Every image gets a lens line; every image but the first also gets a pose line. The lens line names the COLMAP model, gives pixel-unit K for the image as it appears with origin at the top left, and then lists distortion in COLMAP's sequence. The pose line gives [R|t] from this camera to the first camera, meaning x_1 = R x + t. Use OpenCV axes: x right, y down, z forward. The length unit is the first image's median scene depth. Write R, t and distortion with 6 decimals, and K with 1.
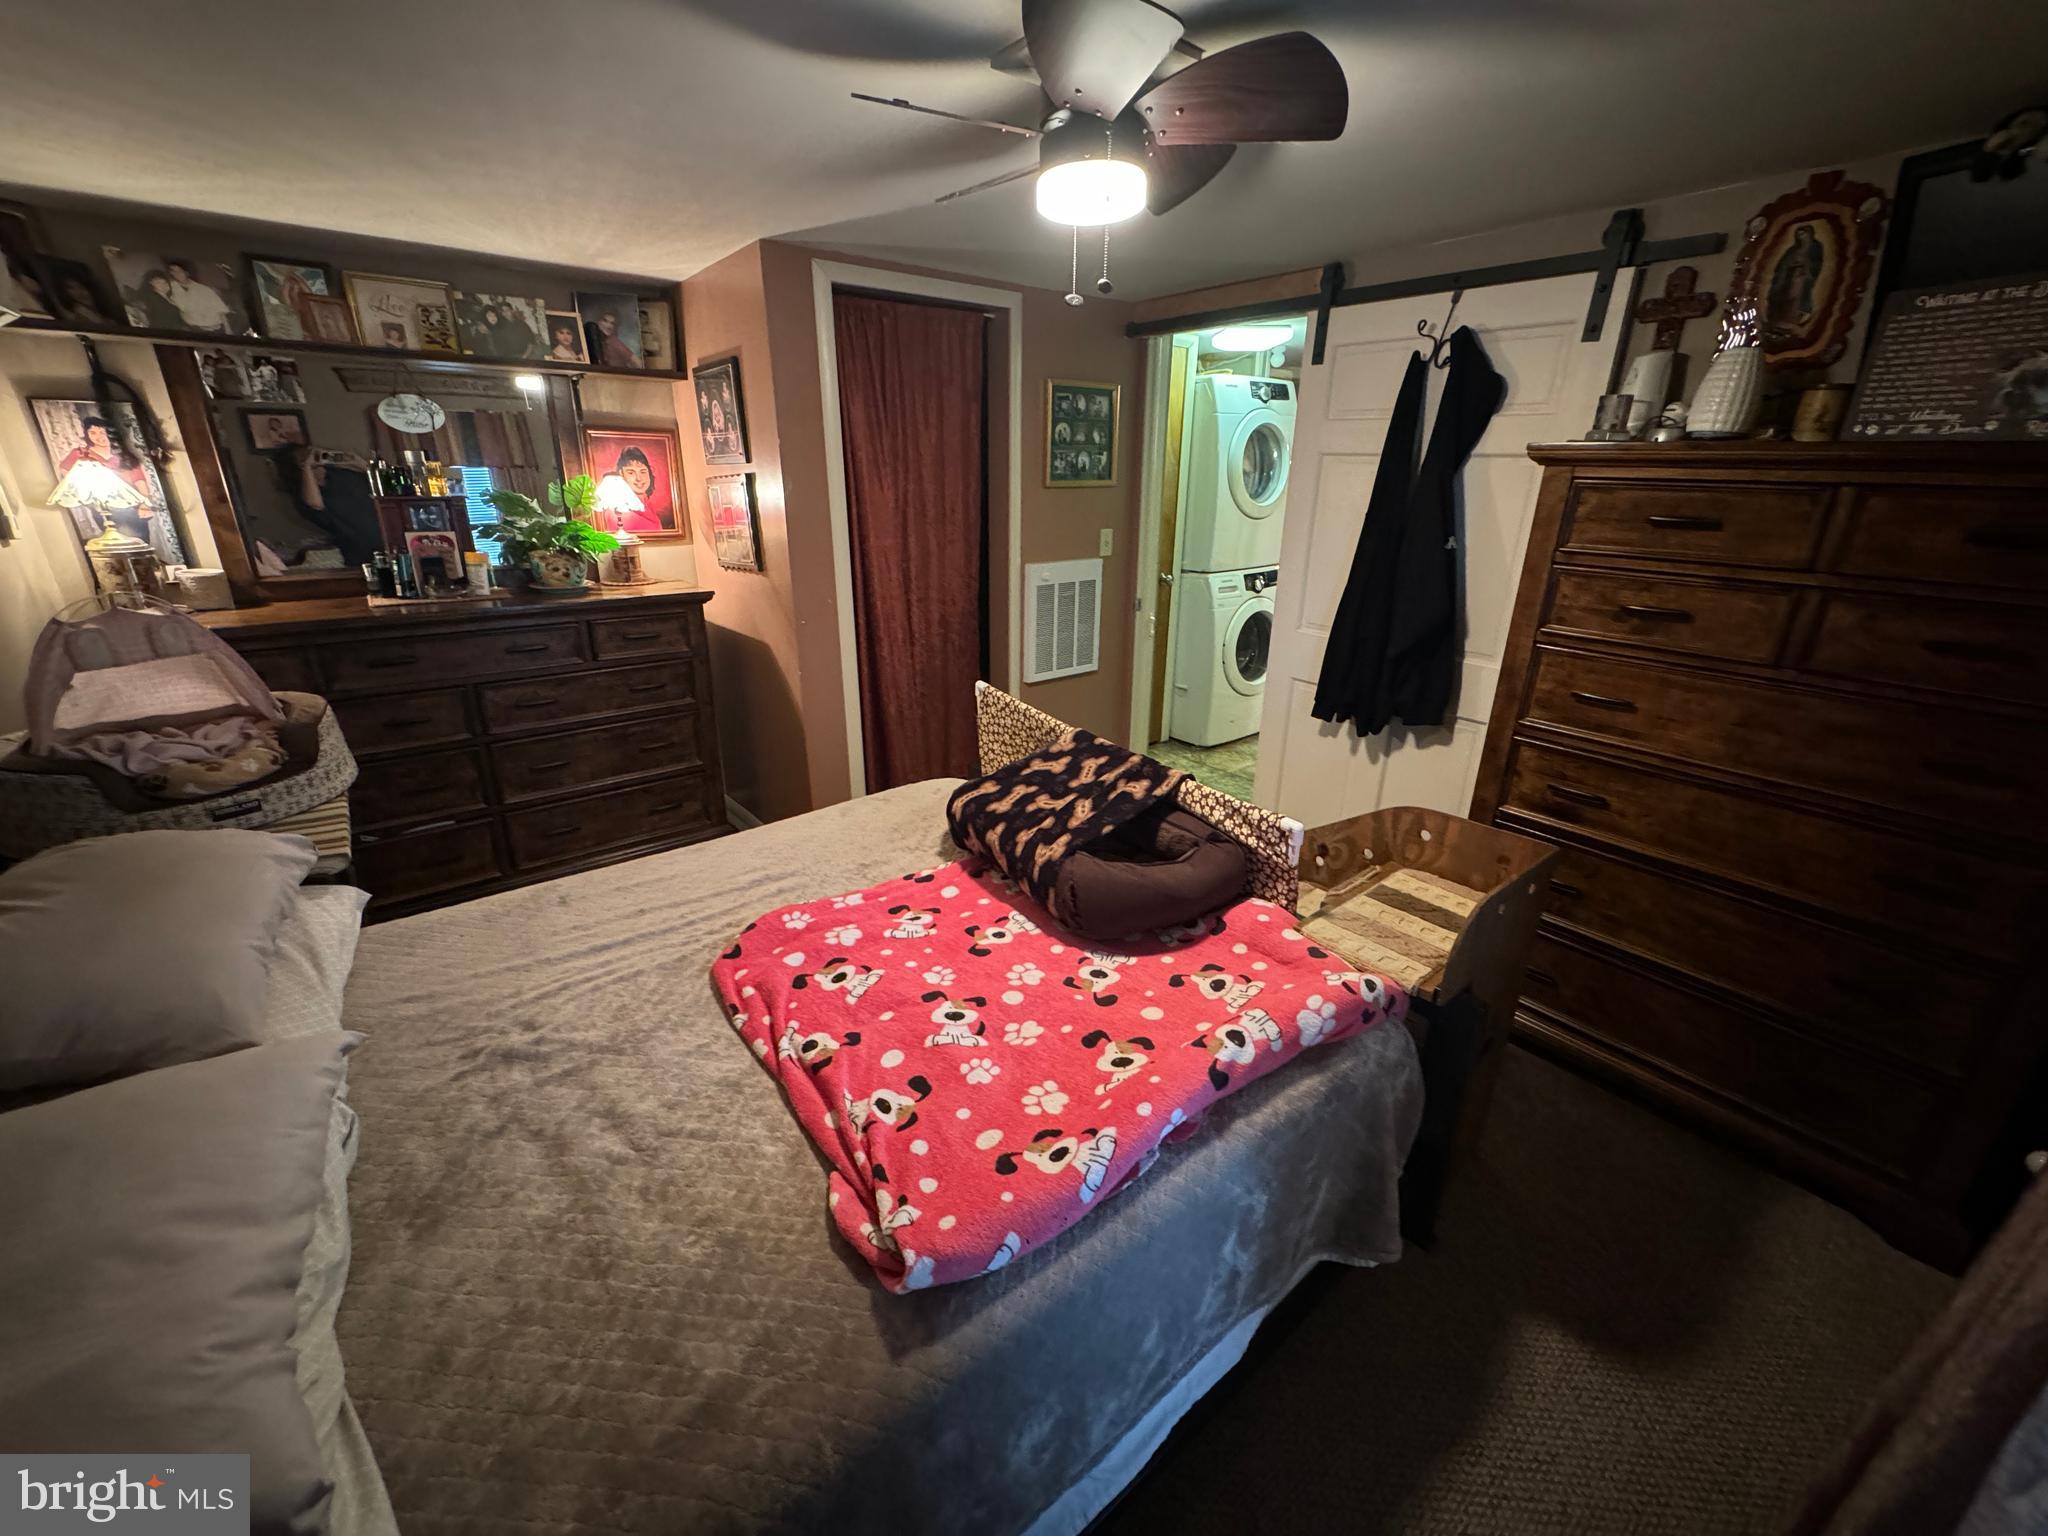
lens RADIAL K [[816.2, 0, 1023.5], [0, 816.2, 768.9], [0, 0, 1]] dist [-0.002265, 0.000304]
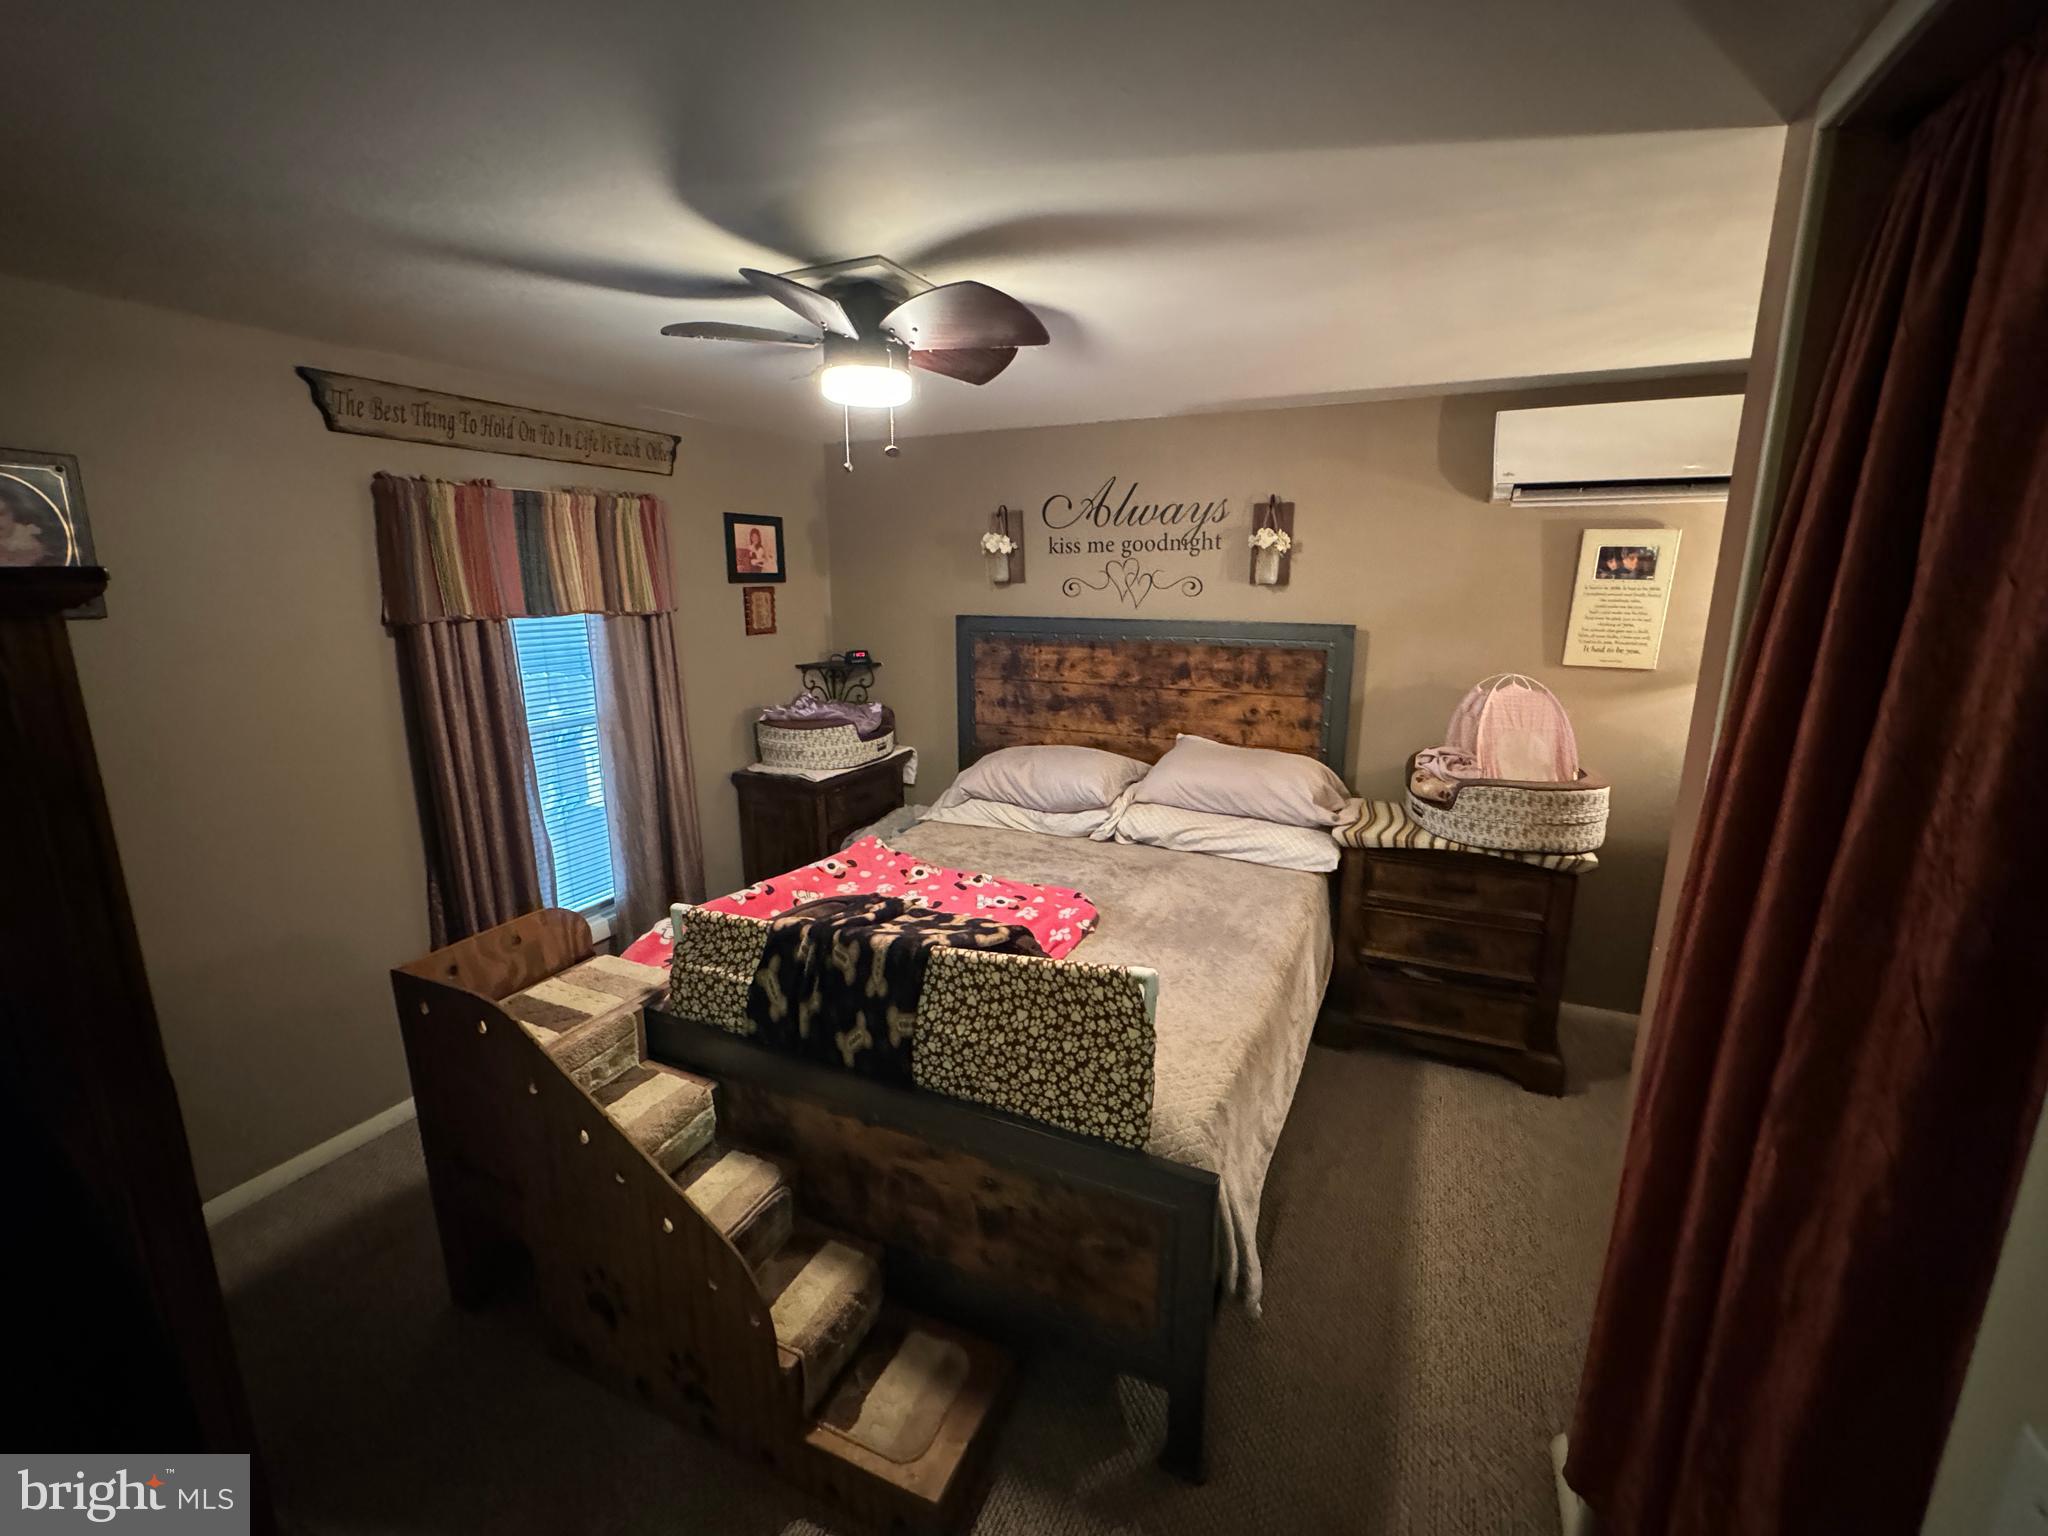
lens RADIAL K [[872.9, 0, 1024.3], [0, 872.9, 772.6], [0, 0, 1]] dist [-0.004857, -0.000122]
pose [[-0.898242, 0.093943, -0.429343, 0.362022], [-0.158747, 0.841587, 0.516265, -0.694692], [0.409829, 0.531889, -0.741036, 1.778773]]
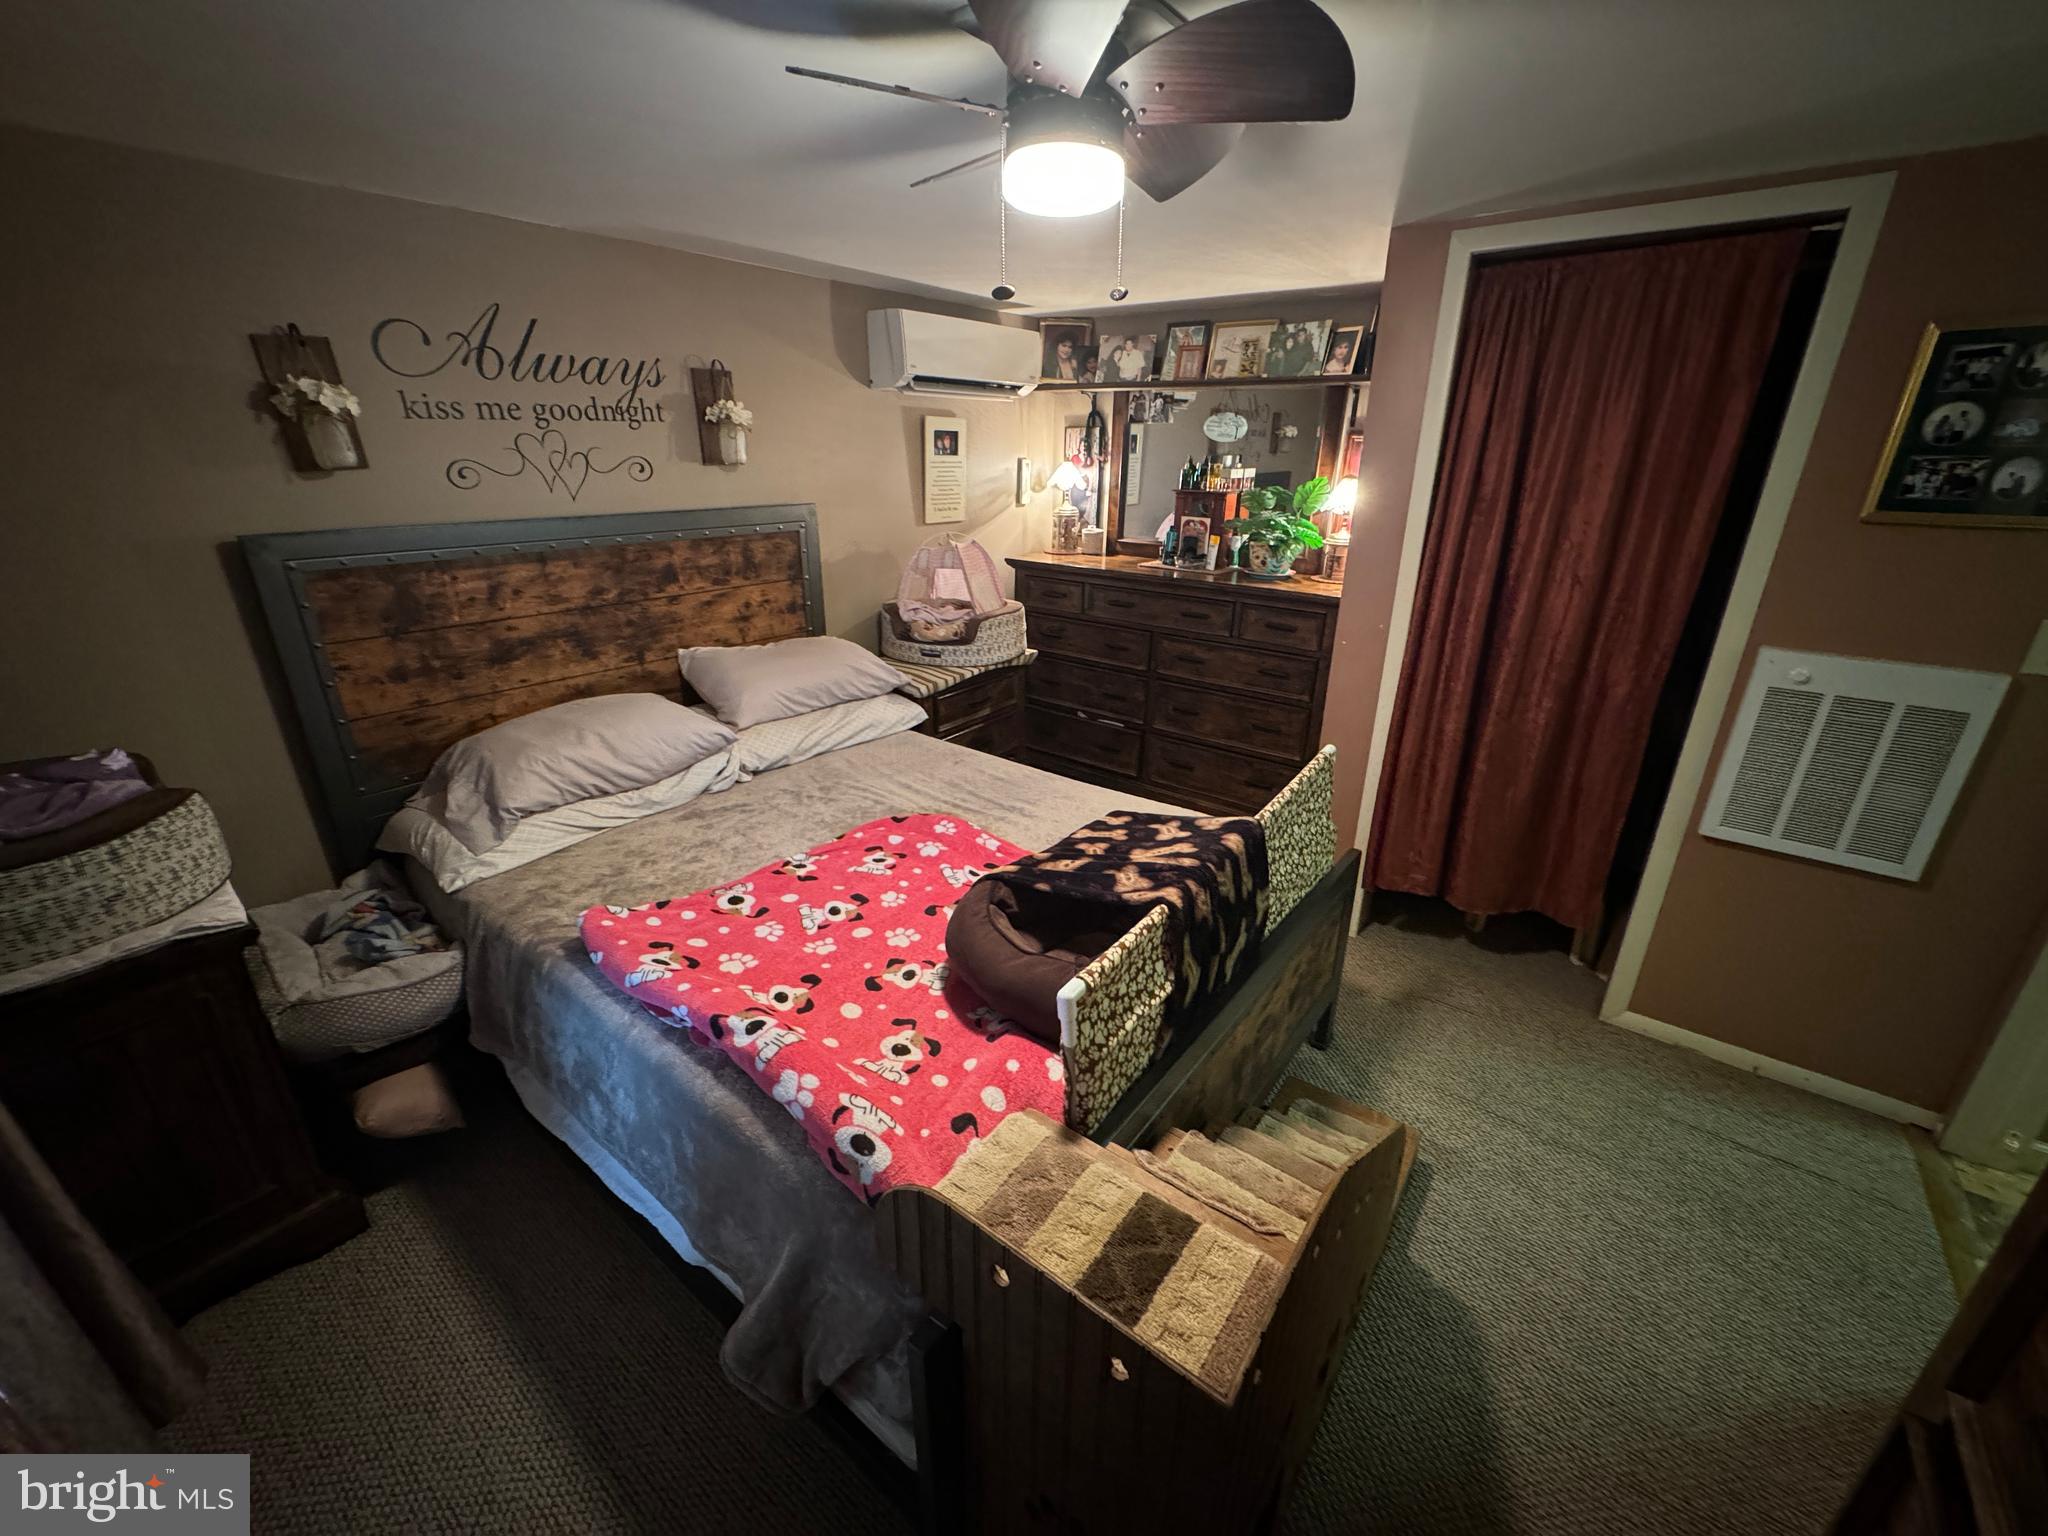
lens RADIAL K [[816.2, 0, 1013.2], [0, 816.2, 767.9], [0, 0, 1]] dist [-0.002265, 0.000304]
pose [[0.225606, 0.349841, -0.909238, 0.816519], [-0.343642, 0.901887, 0.261746, -0.252660], [0.911599, 0.253400, 0.323691, 0.606661]]
